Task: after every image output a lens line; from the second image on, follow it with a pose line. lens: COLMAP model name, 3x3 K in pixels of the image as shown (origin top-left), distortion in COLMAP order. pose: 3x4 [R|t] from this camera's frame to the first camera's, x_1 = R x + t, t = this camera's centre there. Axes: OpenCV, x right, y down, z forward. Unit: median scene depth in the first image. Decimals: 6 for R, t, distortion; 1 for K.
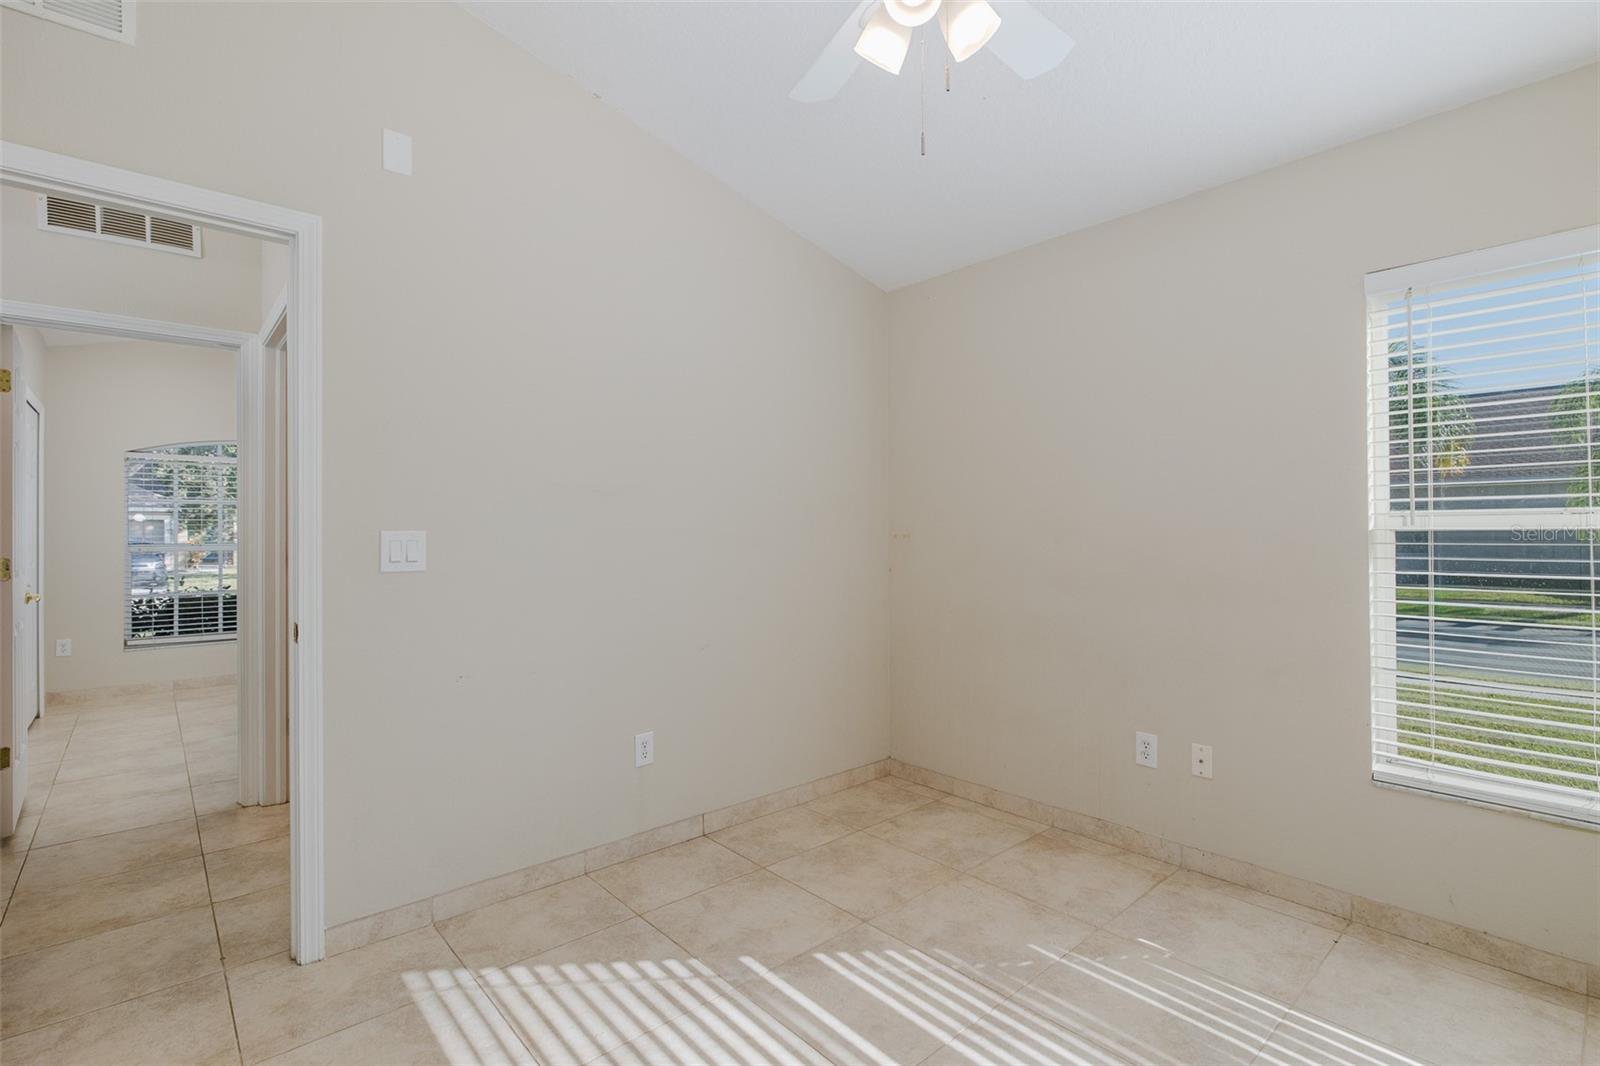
lens RADIAL K [[741.5, 0, 794.4], [0, 741.5, 530.4], [0, 0, 1]] dist [-0.007450, 0.001687]
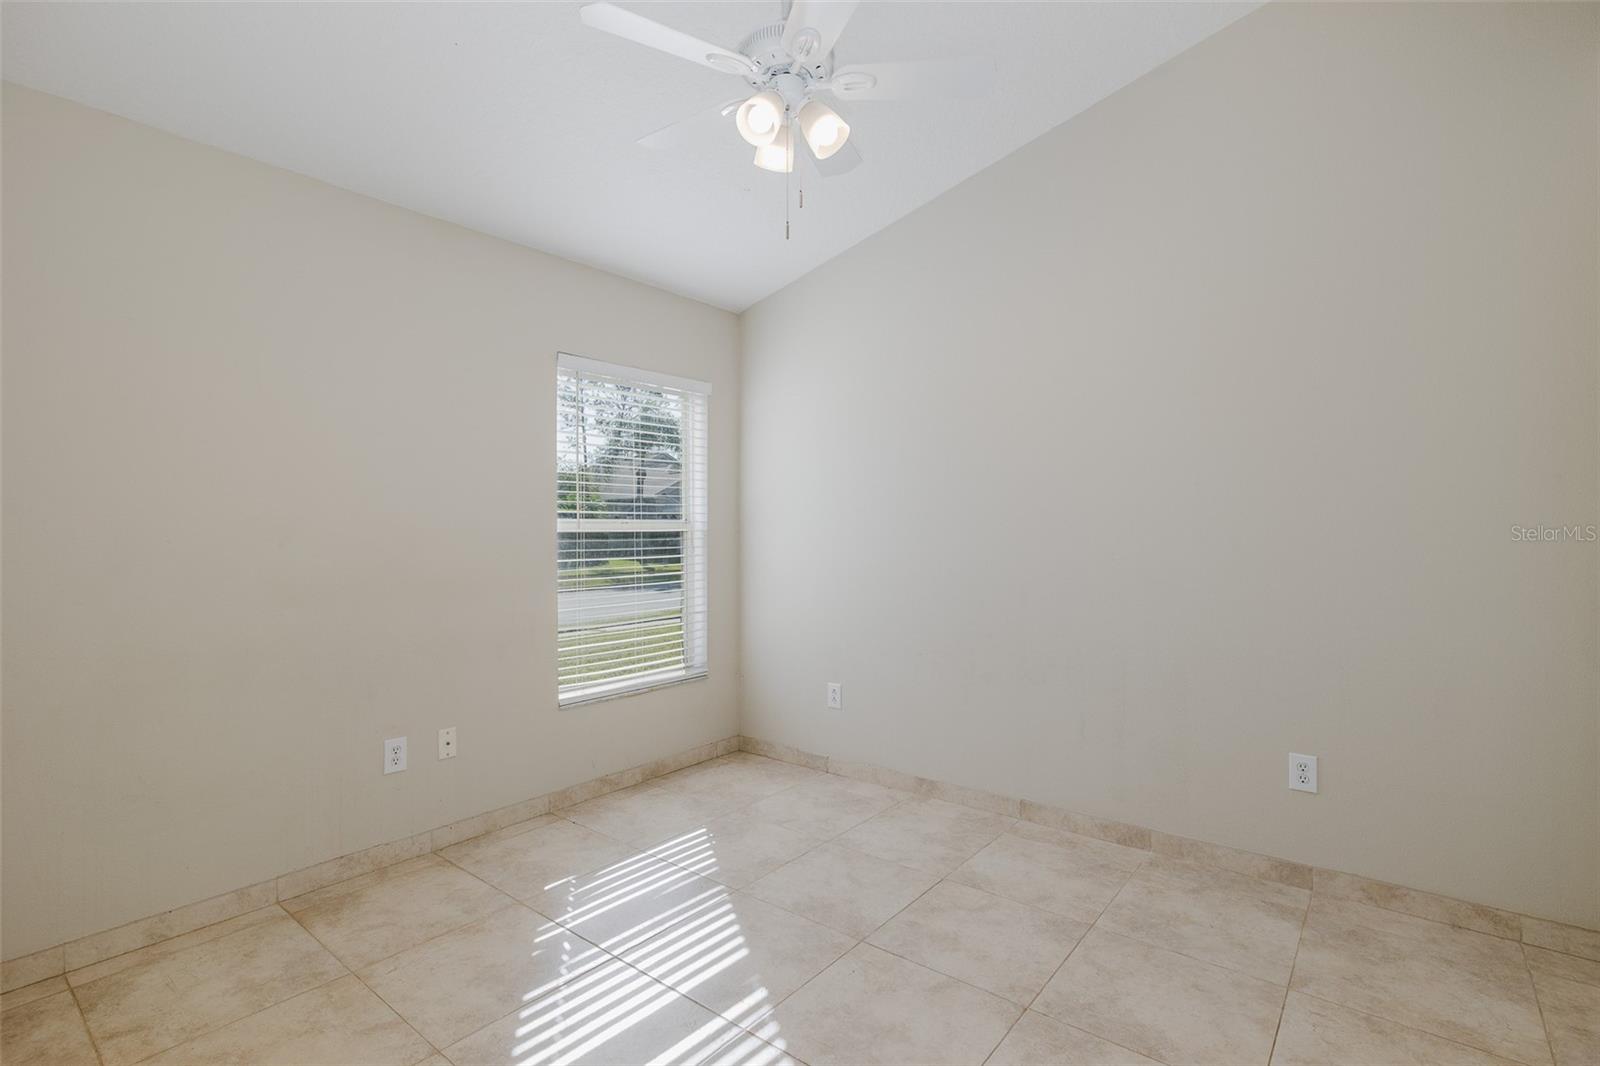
lens RADIAL K [[741.5, 0, 800.5], [0, 741.5, 533.5], [0, 0, 1]] dist [-0.007450, 0.001687]
pose [[-0.154619, 0.000784, 0.987974, -0.644711], [0.004254, 0.999991, -0.000128, 0.004484], [-0.987965, 0.004183, -0.154621, 0.690621]]
